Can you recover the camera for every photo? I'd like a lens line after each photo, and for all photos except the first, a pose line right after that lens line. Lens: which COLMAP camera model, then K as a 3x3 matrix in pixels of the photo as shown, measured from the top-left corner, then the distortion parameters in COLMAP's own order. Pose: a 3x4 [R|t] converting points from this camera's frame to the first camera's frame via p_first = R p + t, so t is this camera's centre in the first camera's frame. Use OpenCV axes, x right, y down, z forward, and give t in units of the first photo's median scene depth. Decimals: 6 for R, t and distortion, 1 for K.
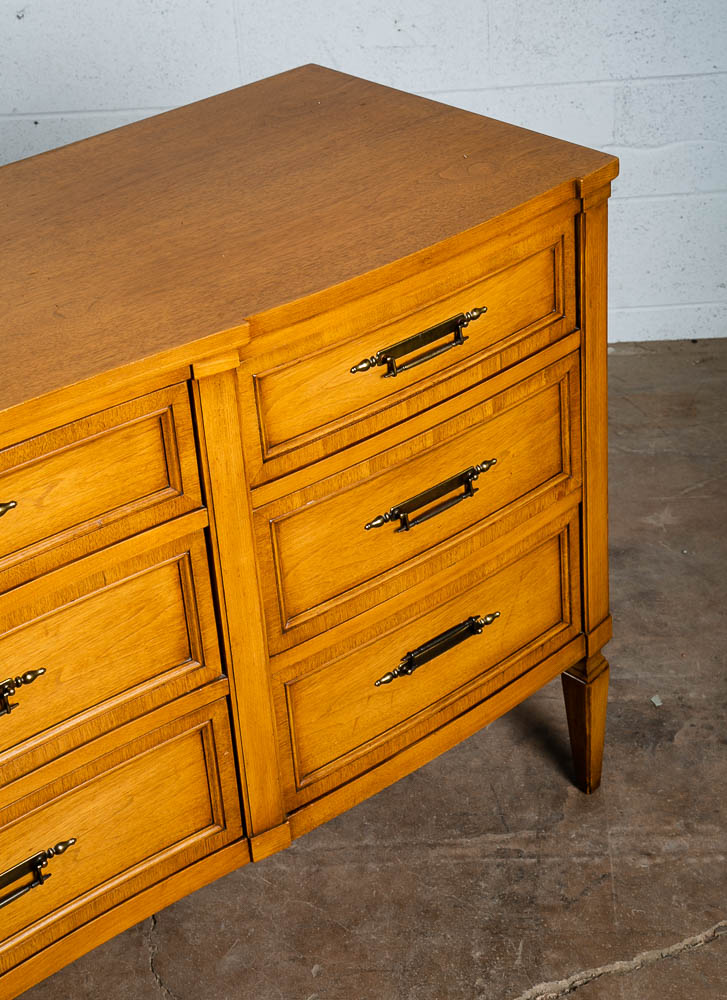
lens RADIAL K [[1915.8, 0, 376.3], [0, 1915.8, 480.2], [0, 0, 1]] dist [0.226114, 0.000000]
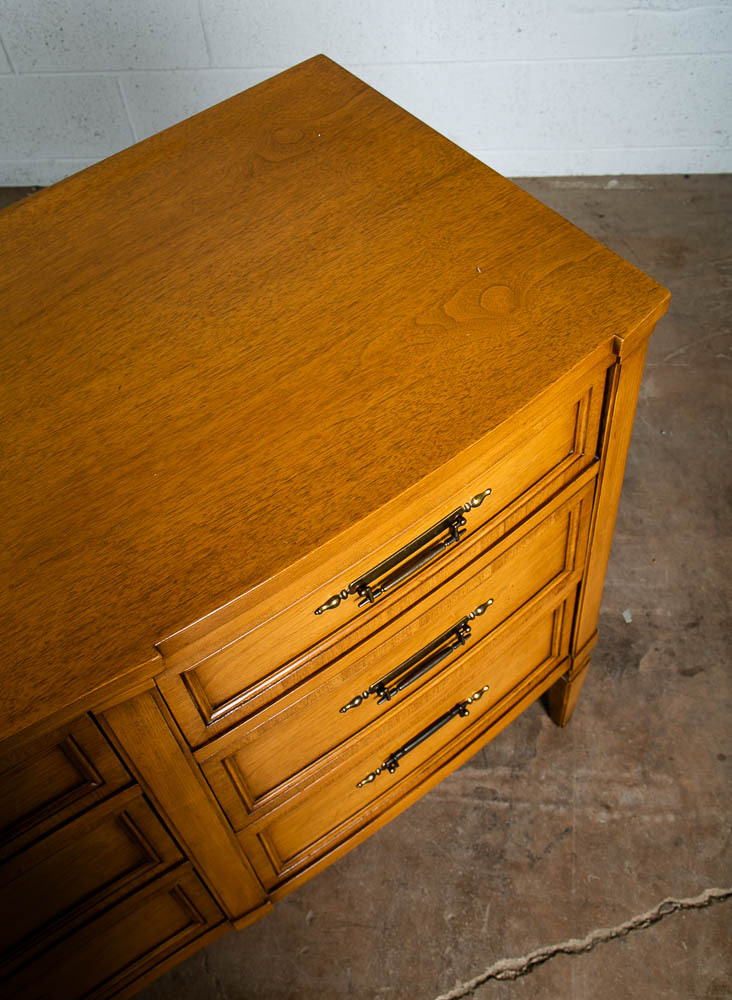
lens RADIAL K [[1059.2, 0, 367.2], [0, 1059.2, 457.1], [0, 0, 1]] dist [0.025493, 0.000000]
pose [[0.997109, 0.049115, -0.057972, 0.027117], [-0.023636, 0.925635, 0.377680, -0.248021], [0.072211, -0.375218, 0.924120, 0.523288]]
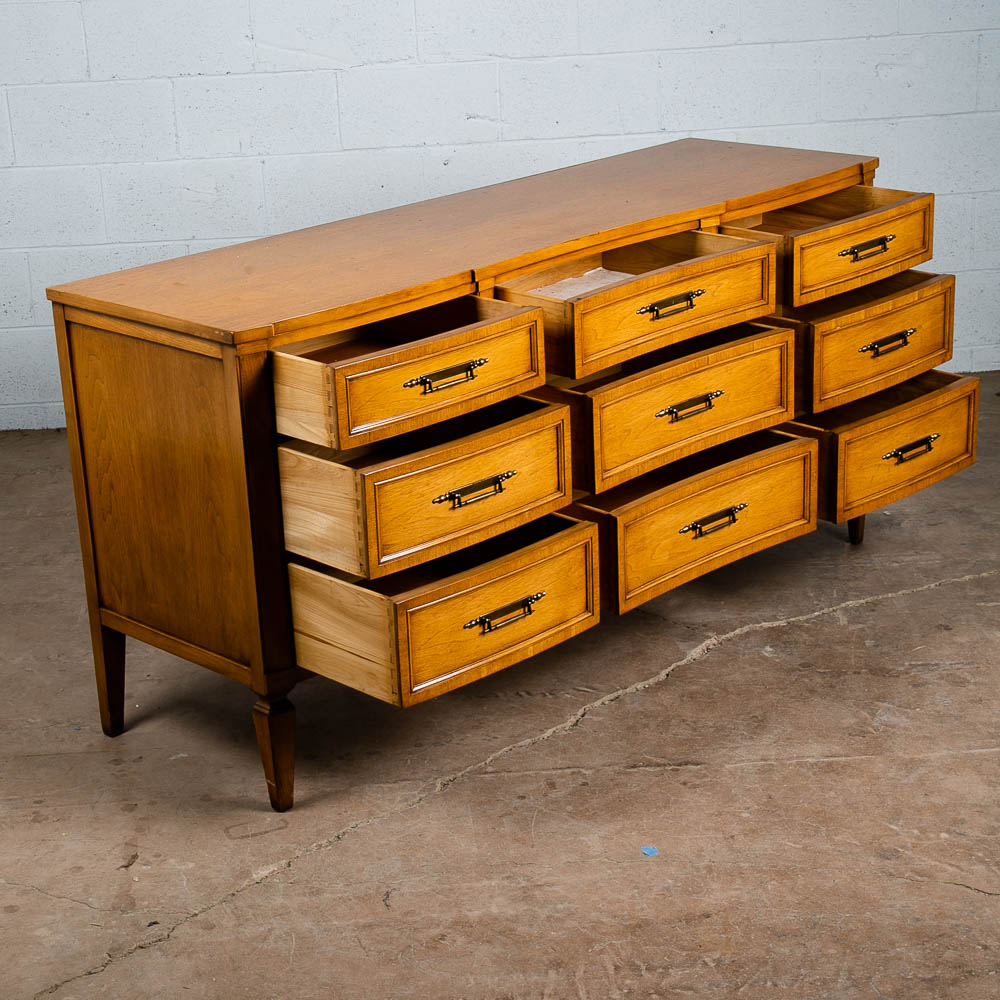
lens RADIAL K [[2103.5, 0, 499.9], [0, 2103.5, 497.4], [0, 0, 1]] dist [0.101712, 0.000000]
pose [[0.998021, -0.003772, 0.062768, -0.364303], [0.015942, 0.980762, -0.194555, 0.538784], [-0.060826, 0.195171, 0.978881, -0.928825]]
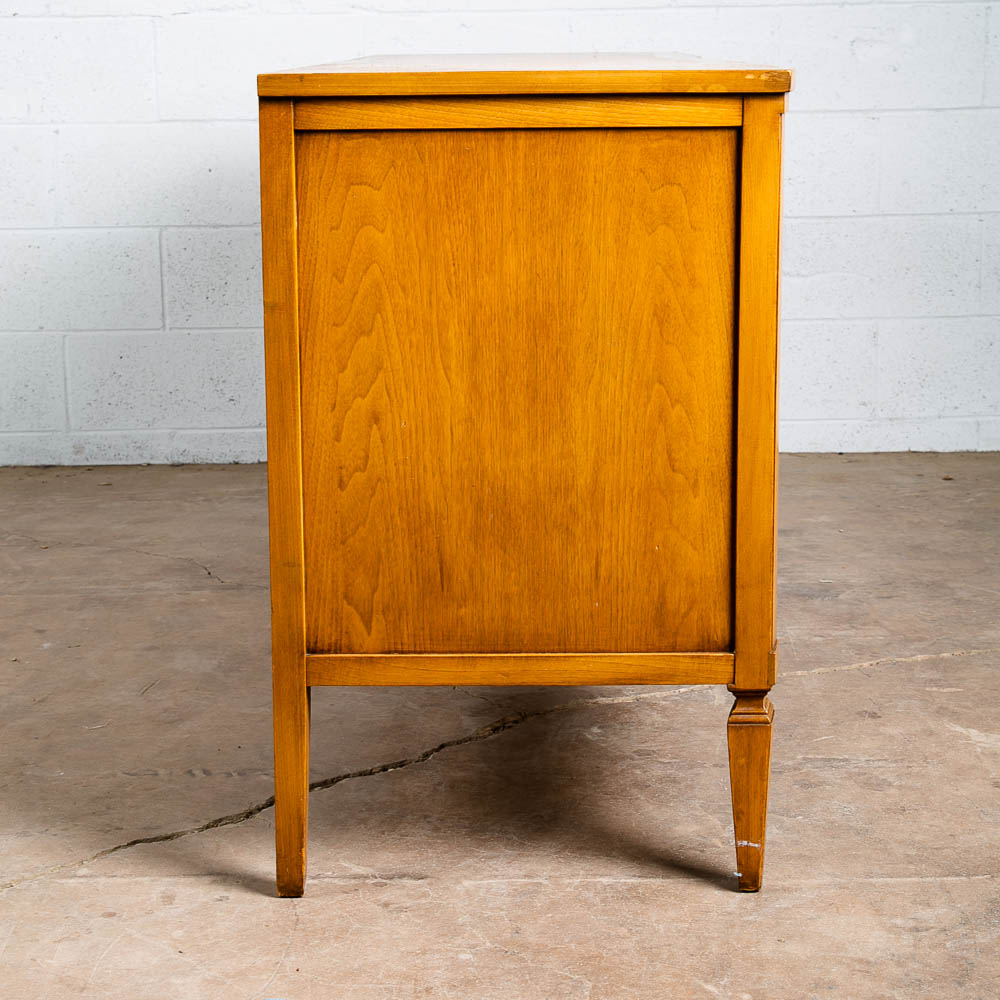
lens RADIAL K [[2125.9, 0, 495.2], [0, 2125.9, 423.2], [0, 0, 1]] dist [0.121135, 0.000000]
pose [[0.998821, 0.047064, 0.011907, -0.090563], [-0.040157, 0.938793, -0.342133, 0.568986], [-0.027280, 0.341251, 0.939576, -0.307846]]
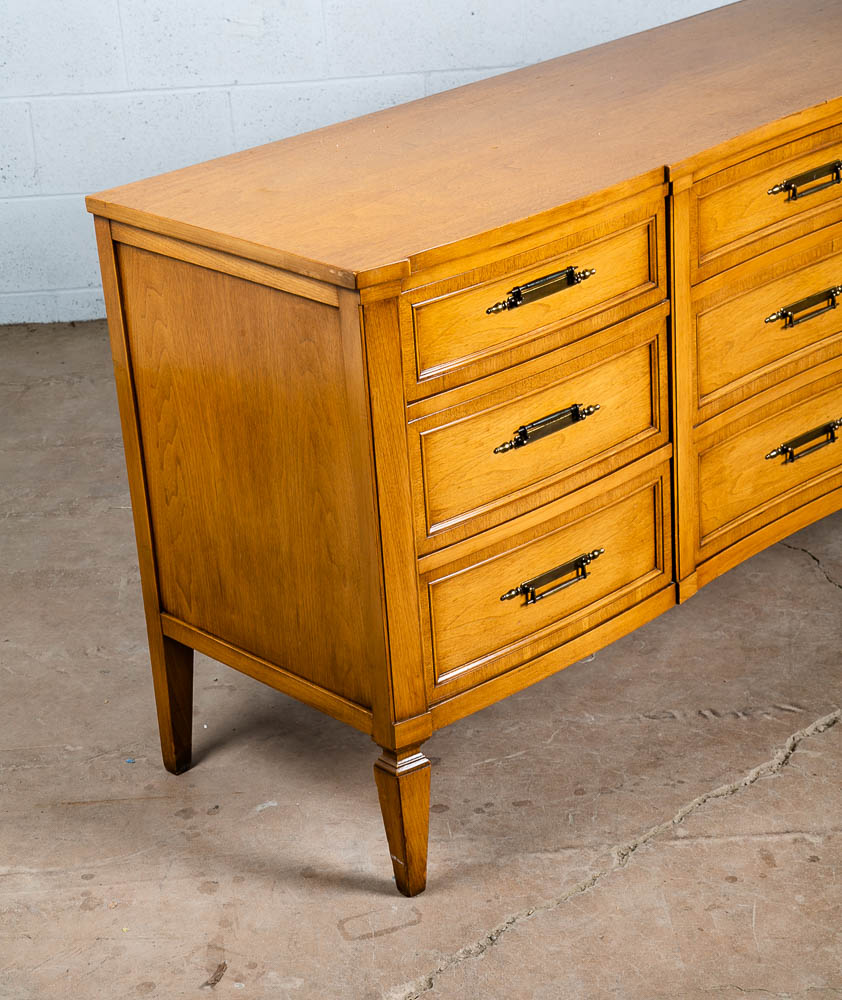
lens RADIAL K [[2258.9, 0, 425.0], [0, 2258.9, 505.0], [0, 0, 1]] dist [0.274830, 0.000000]
pose [[0.999536, -0.012541, 0.027772, -0.456241], [0.015502, 0.993906, -0.109134, 0.376744], [-0.026234, 0.109514, 0.993639, -0.618765]]
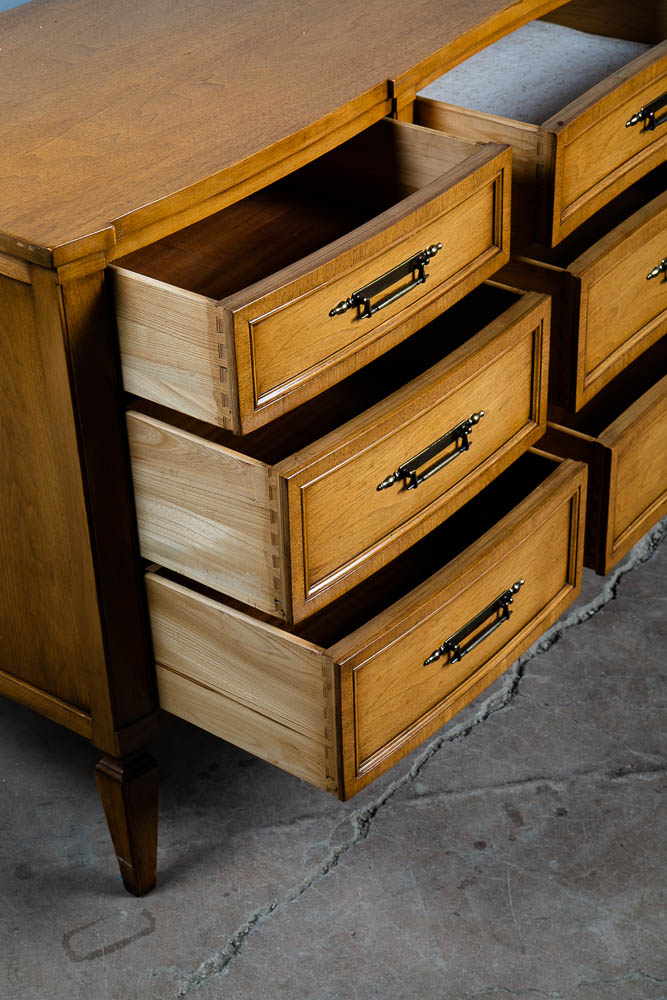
lens RADIAL K [[1910.3, 0, 328.8], [0, 1910.3, 499.7], [0, 0, 1]] dist [0.293018, 0.000000]
pose [[0.983940, -0.077089, 0.160994, -0.481778], [0.071813, 0.996681, 0.038342, 0.216569], [-0.163416, -0.026164, 0.986210, -0.310402]]
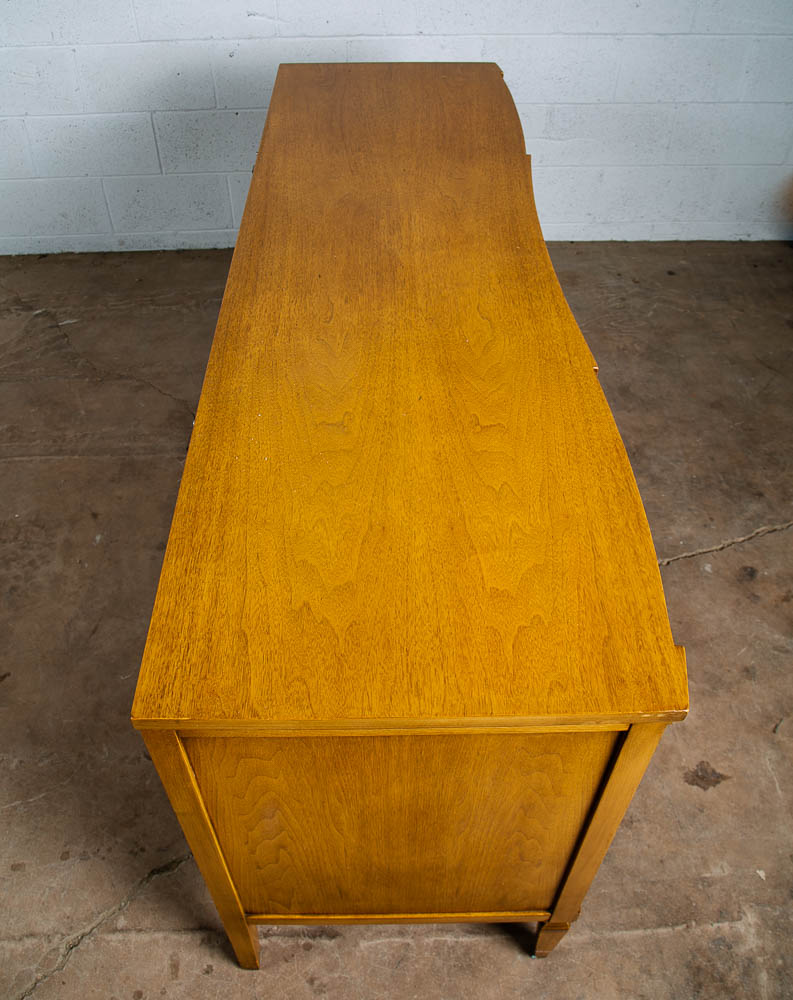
lens RADIAL K [[861.7, 0, 391.4], [0, 861.7, 466.6], [0, 0, 1]] dist [-0.099371, 0.047612]
pose [[0.997830, 0.021056, 0.062381, -0.106852], [-0.035145, 0.971545, 0.234234, -0.076084], [-0.055674, -0.235919, 0.970177, 0.196717]]
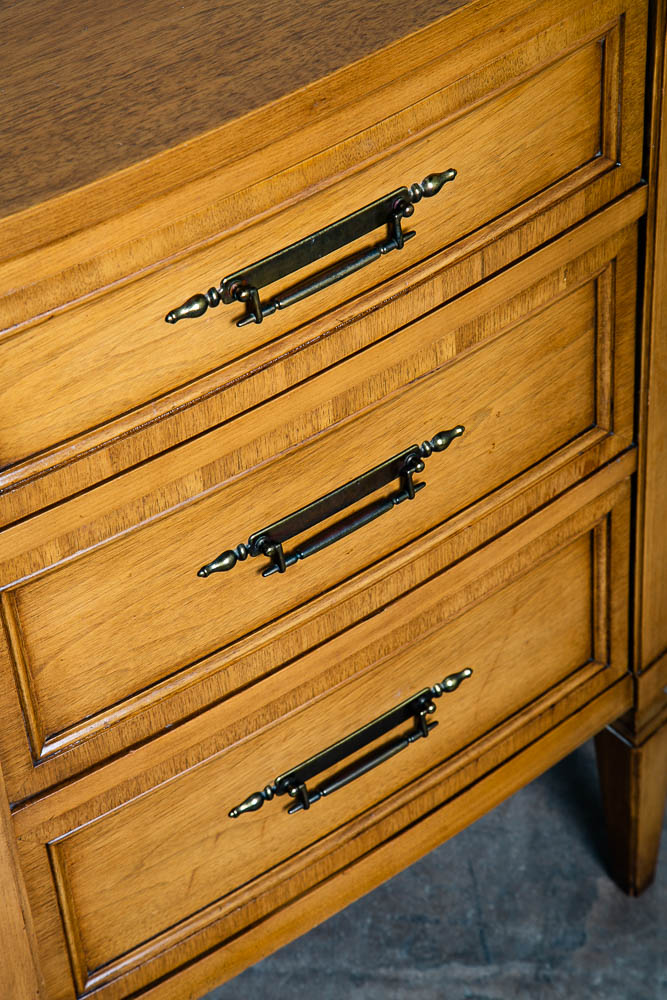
lens RADIAL K [[2528.9, 0, 336.9], [0, 2528.9, 524.2], [0, 0, 1]] dist [0.551014, 0.000000]
pose [[0.996916, 0.058201, -0.052649, 0.061084], [-0.044652, 0.972318, 0.229354, -0.138769], [0.064540, -0.226295, 0.971918, 0.286086]]
